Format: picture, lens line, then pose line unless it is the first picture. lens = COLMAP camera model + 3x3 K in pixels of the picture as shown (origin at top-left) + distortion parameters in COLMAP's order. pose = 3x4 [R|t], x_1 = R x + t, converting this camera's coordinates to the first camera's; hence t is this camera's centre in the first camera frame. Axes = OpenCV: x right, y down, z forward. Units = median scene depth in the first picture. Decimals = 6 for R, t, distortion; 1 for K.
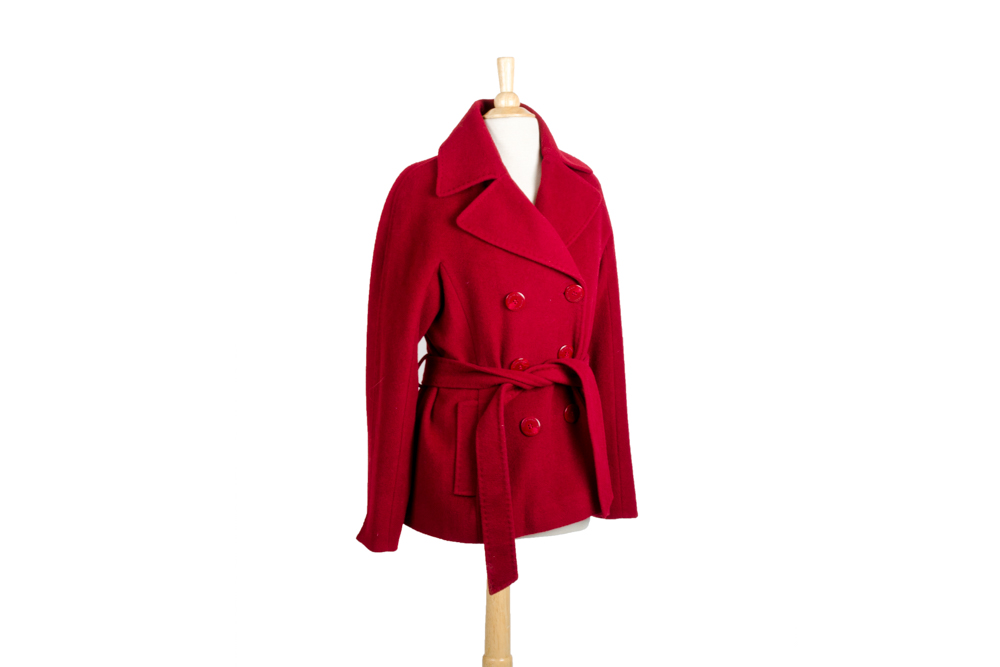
lens RADIAL K [[1732.4, 0, 500.0], [0, 1732.4, 333.5], [0, 0, 1]] dist [0.002685, -0.005260]
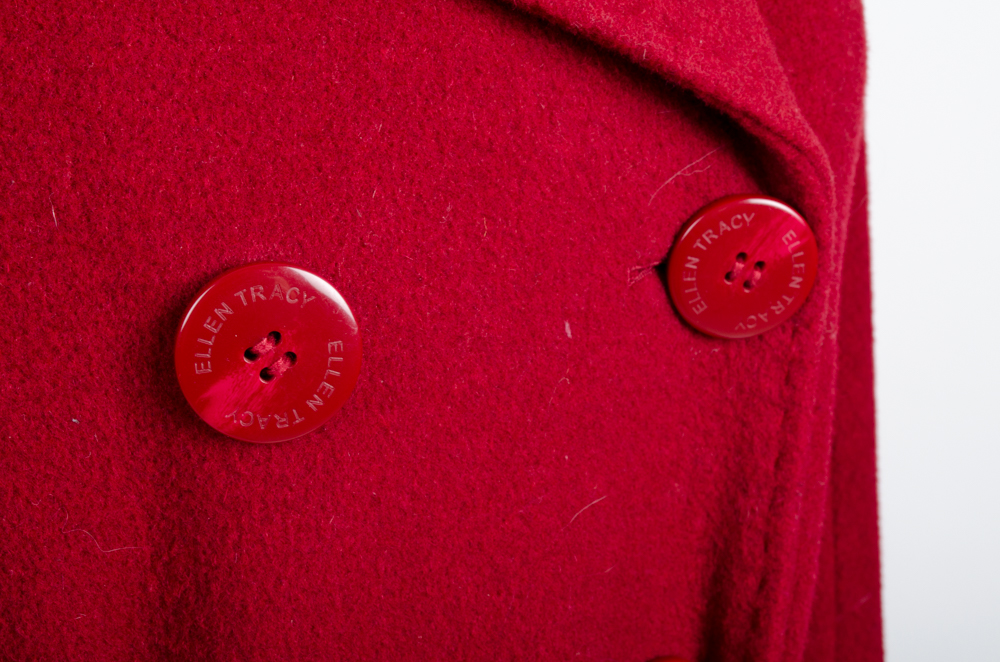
lens RADIAL K [[1866.6, 0, 500.0], [0, 1866.6, 331.0], [0, 0, 1]] dist [0.013549, 0.025447]
pose [[0.989176, -0.019885, 0.145383, 0.006315], [0.018928, 0.999789, 0.007961, -0.020431], [-0.145511, -0.005123, 0.989343, 0.883654]]
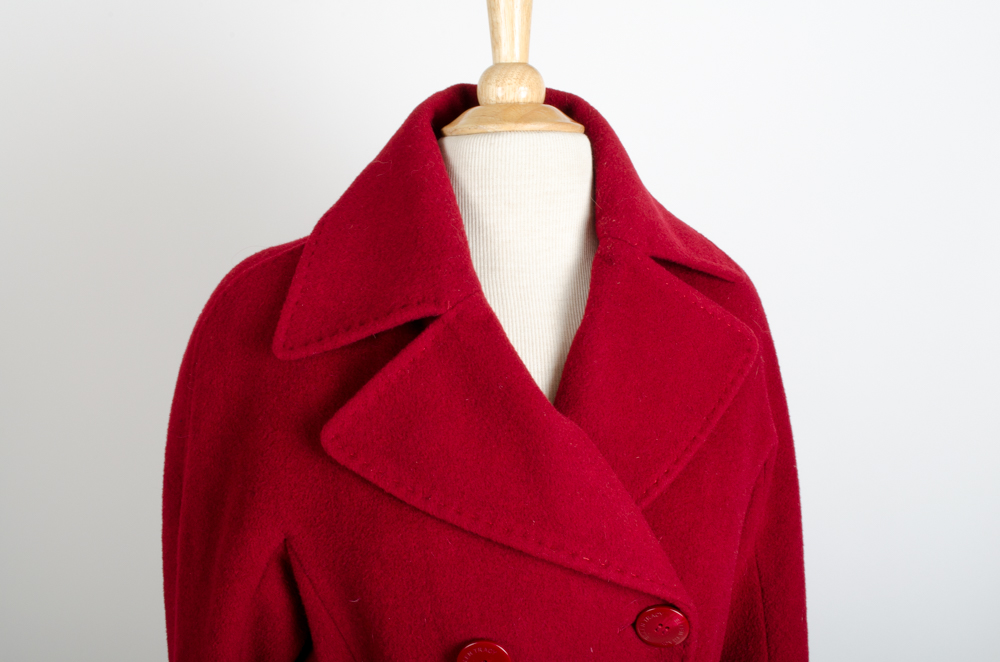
lens RADIAL K [[1197.6, 0, 500.0], [0, 1197.6, 331.0], [0, 0, 1]] dist [0.005958, 0.007641]
pose [[0.981136, 0.044926, -0.188028, 0.054787], [-0.029580, 0.996057, 0.083643, -0.106527], [0.191044, -0.076504, 0.978596, 0.764328]]
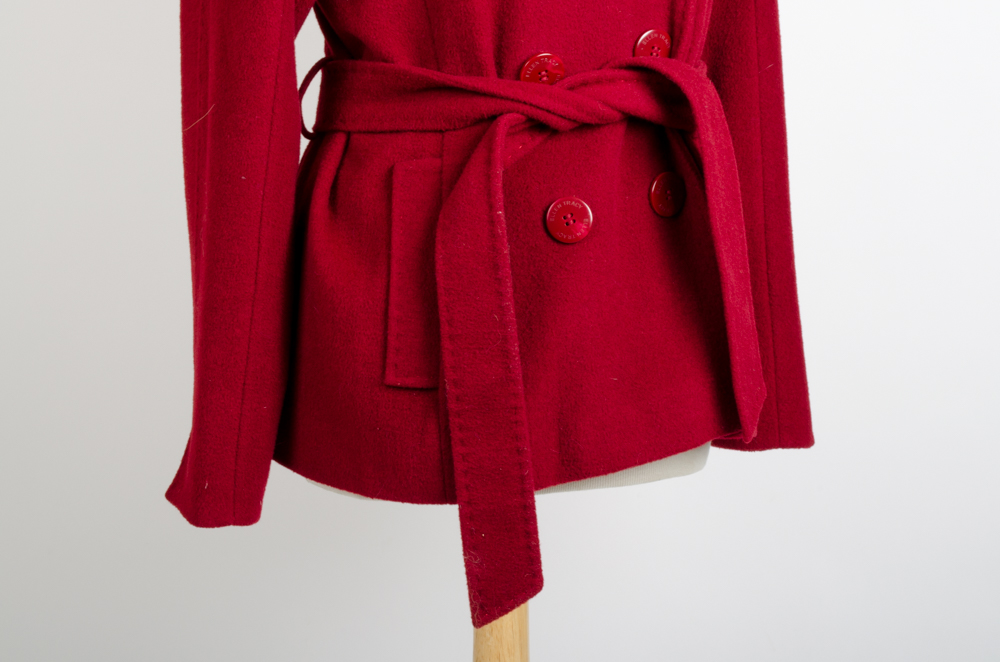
lens RADIAL K [[1945.8, 0, 500.0], [0, 1945.8, 331.0], [0, 0, 1]] dist [0.007835, -0.003819]
pose [[0.999686, -0.009361, -0.023234, 0.011566], [0.009761, 0.999805, 0.017169, 0.071831], [0.023069, -0.017391, 0.999583, 0.534476]]
